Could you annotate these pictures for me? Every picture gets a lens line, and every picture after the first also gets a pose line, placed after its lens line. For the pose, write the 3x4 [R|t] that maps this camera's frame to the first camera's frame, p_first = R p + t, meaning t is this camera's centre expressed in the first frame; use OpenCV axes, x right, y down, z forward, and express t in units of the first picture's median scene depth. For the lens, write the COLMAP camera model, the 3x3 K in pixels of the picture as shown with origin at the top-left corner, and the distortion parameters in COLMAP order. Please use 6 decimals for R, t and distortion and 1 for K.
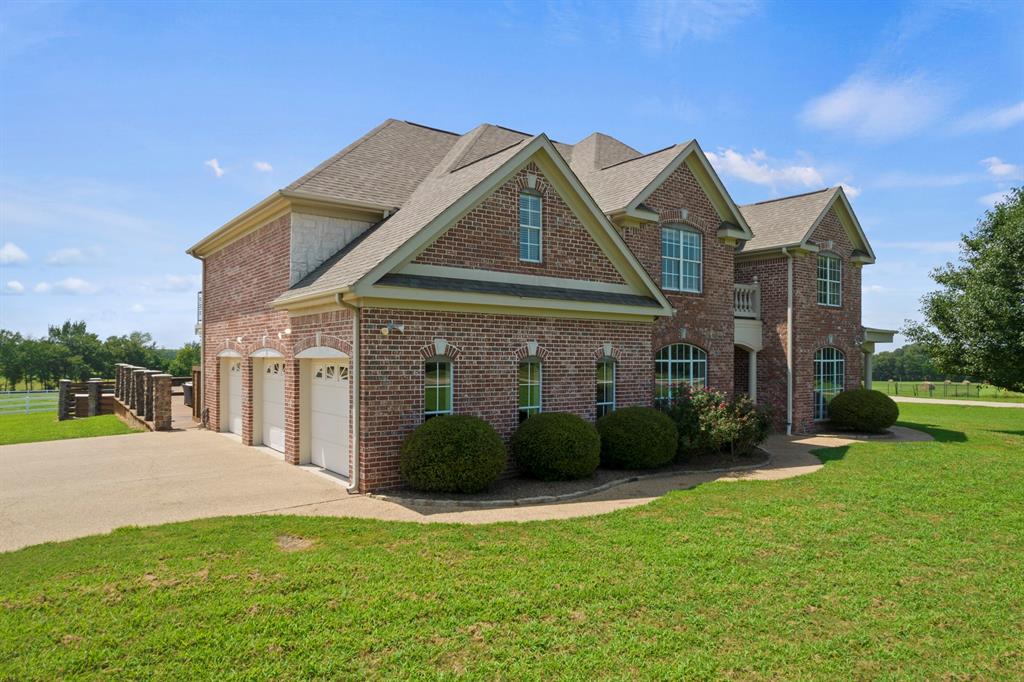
lens RADIAL K [[656.5, 0, 512.0], [0, 656.5, 341.0], [0, 0, 1]] dist [-0.001906, -0.000023]
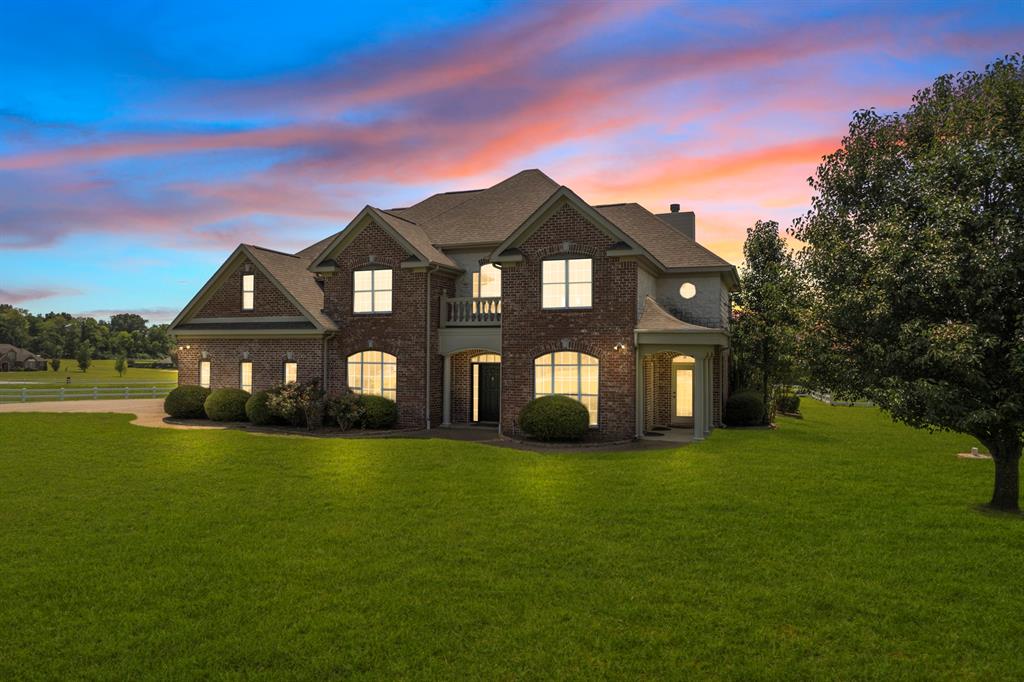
lens RADIAL K [[656.5, 0, 512.0], [0, 656.5, 341.0], [0, 0, 1]] dist [-0.001906, -0.000023]
pose [[0.498452, -0.030500, -0.866381, 1.623264], [0.011796, 0.999527, -0.028400, 0.026105], [0.866837, 0.003936, 0.498576, 0.560830]]
